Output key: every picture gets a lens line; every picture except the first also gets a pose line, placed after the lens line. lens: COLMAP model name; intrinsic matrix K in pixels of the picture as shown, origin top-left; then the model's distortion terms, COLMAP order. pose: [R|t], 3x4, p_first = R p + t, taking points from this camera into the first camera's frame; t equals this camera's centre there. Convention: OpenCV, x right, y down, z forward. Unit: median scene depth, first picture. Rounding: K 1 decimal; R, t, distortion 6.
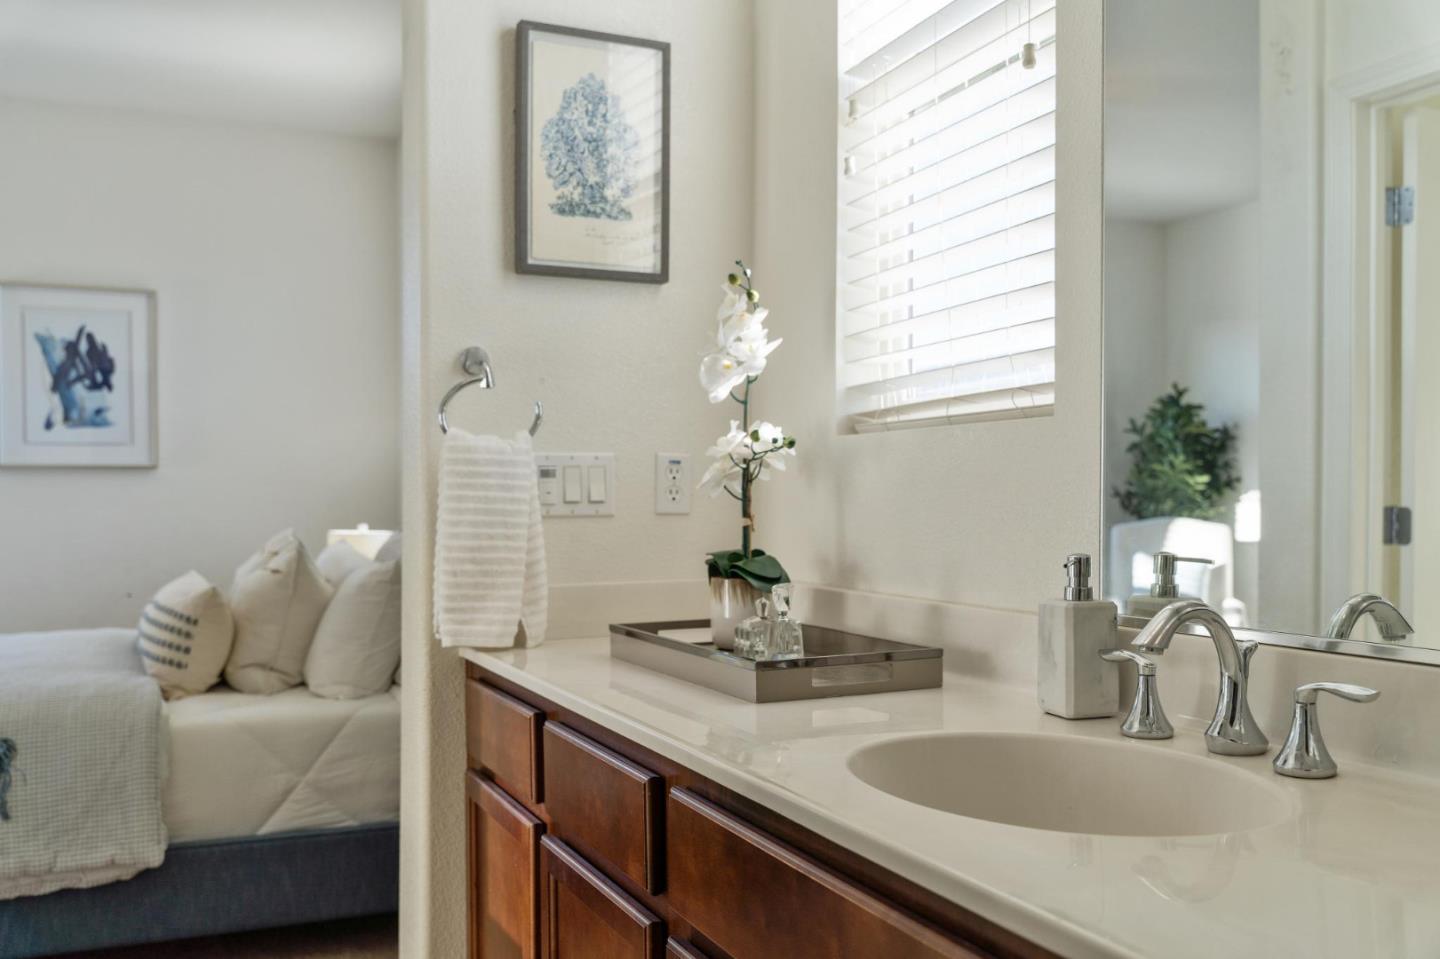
lens RADIAL K [[1059.3, 0, 601.6], [0, 1059.3, 482.6], [0, 0, 1]] dist [0.001110, 0.011635]
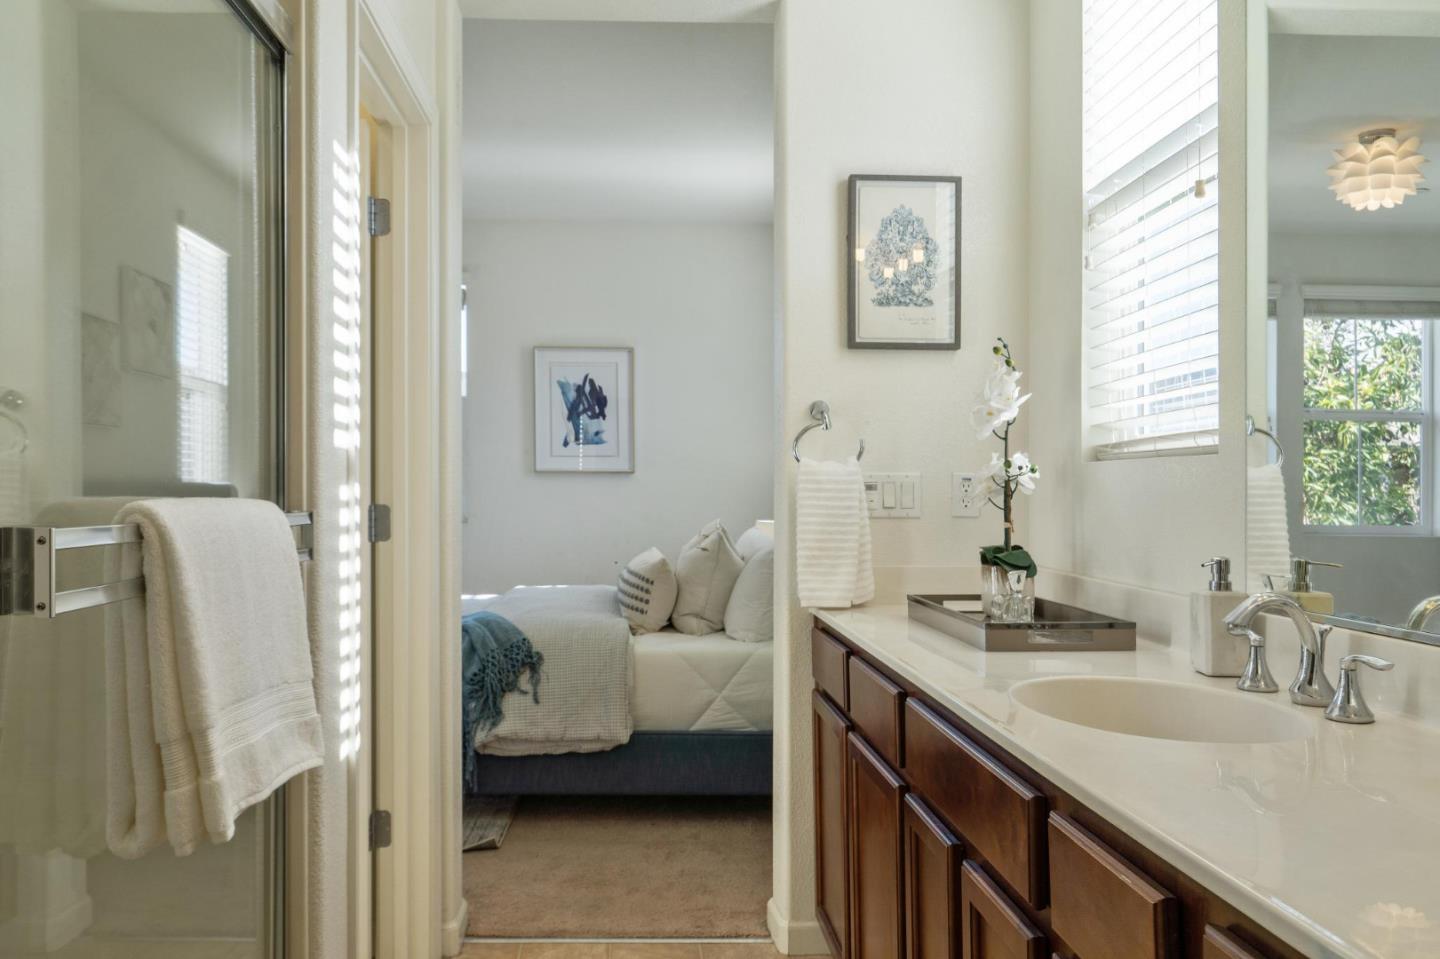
lens RADIAL K [[1001.9, 0, 715.1], [0, 1001.9, 459.8], [0, 0, 1]] dist [0.003985, 0.000456]
pose [[0.940970, 0.000293, -0.338490, 0.210147], [-0.002137, 0.999985, -0.005075, -0.038882], [0.338483, 0.005498, 0.940956, -0.344016]]
